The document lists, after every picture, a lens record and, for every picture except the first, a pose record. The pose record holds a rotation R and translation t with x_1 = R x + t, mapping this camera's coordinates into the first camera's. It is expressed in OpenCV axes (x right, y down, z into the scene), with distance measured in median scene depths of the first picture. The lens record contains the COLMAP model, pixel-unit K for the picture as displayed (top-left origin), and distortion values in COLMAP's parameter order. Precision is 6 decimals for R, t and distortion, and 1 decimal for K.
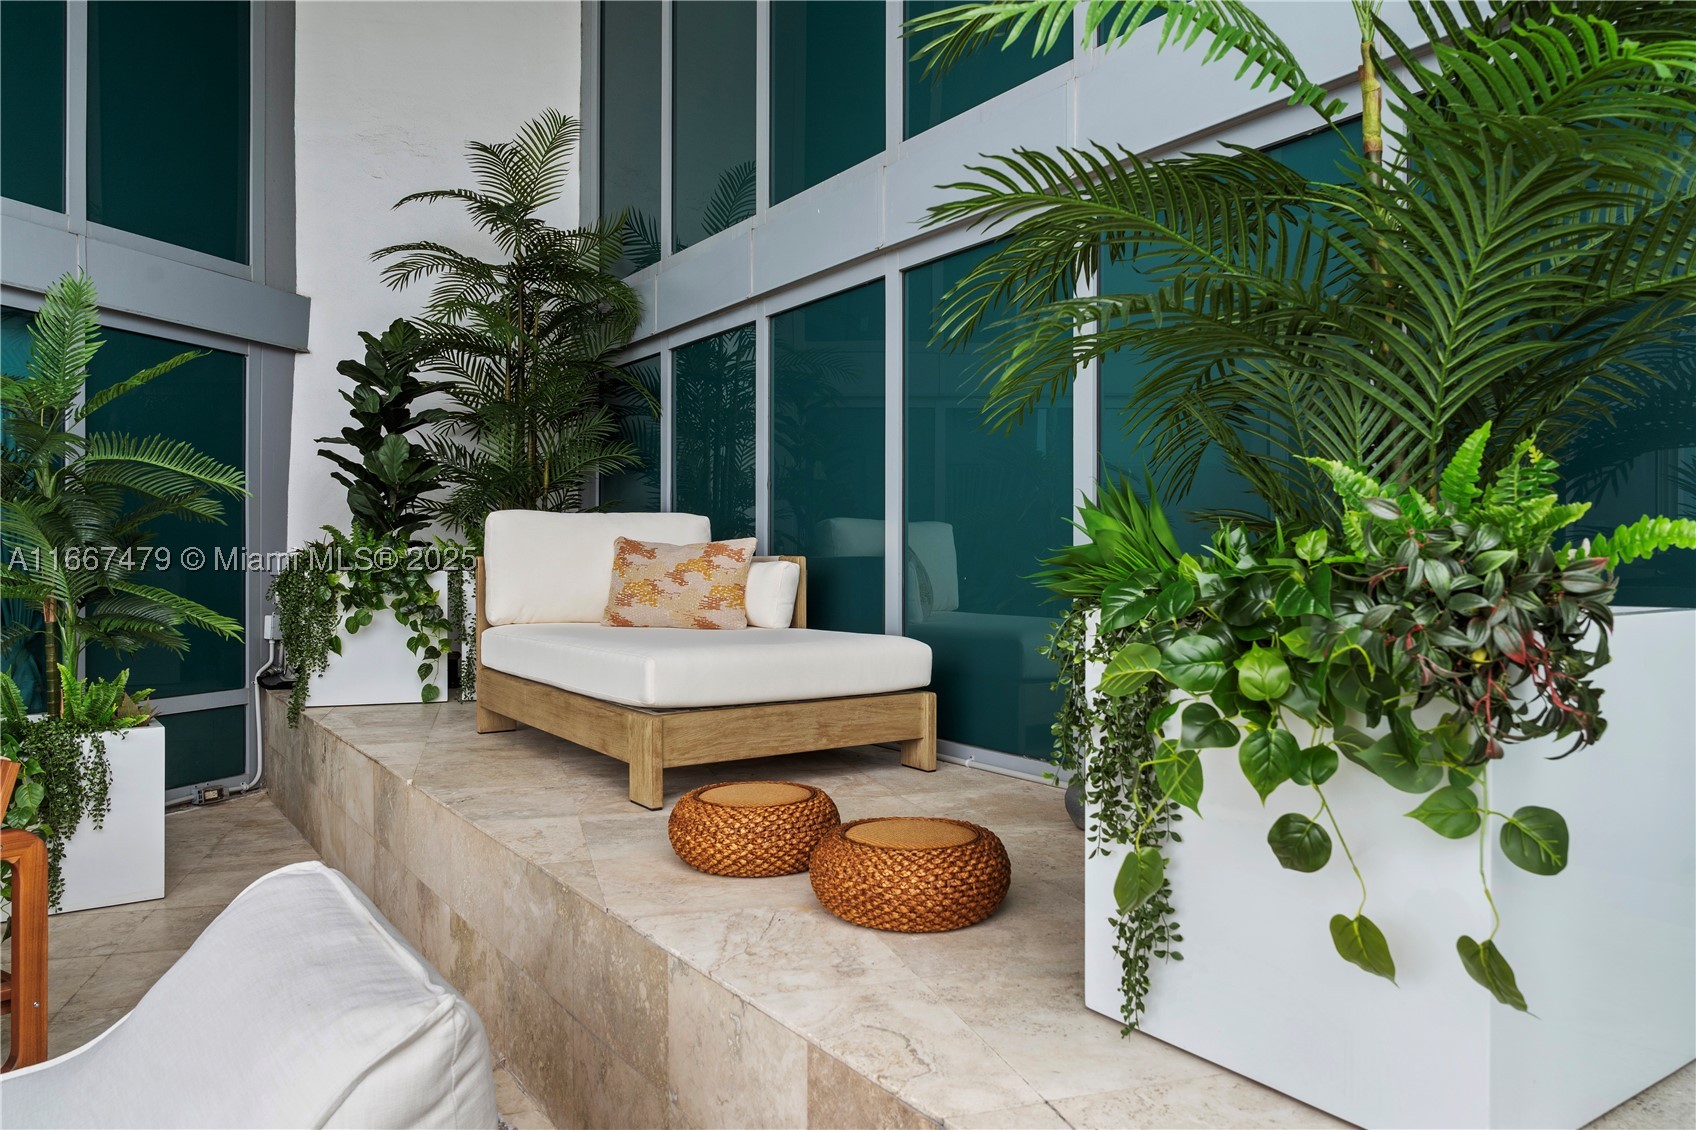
lens RADIAL K [[1153.8, 0, 848.0], [0, 1153.8, 565.0], [0, 0, 1]] dist [-0.001498, -0.000642]
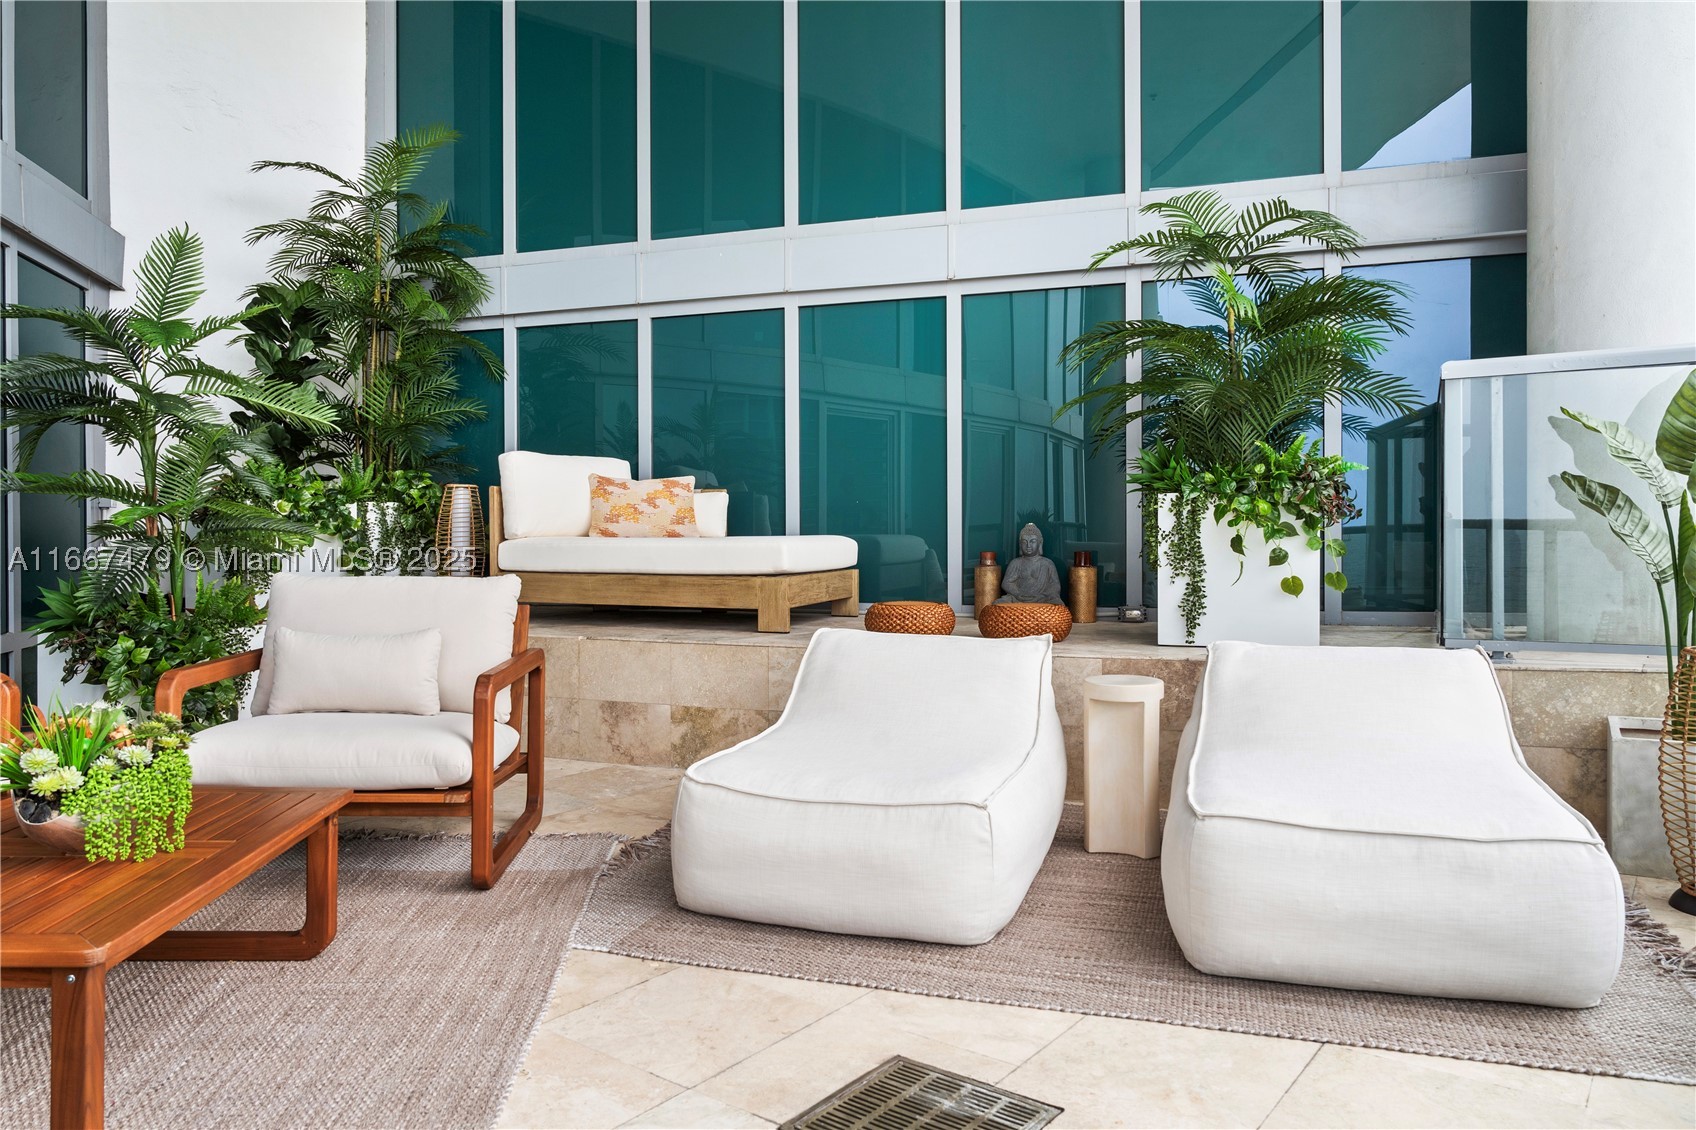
lens RADIAL K [[1153.8, 0, 848.0], [0, 1153.8, 565.0], [0, 0, 1]] dist [-0.001498, -0.000642]
pose [[0.797004, -0.020049, 0.603642, -0.842888], [0.007189, 0.999693, 0.023711, 0.057926], [-0.603932, -0.014558, 0.796903, -0.288723]]
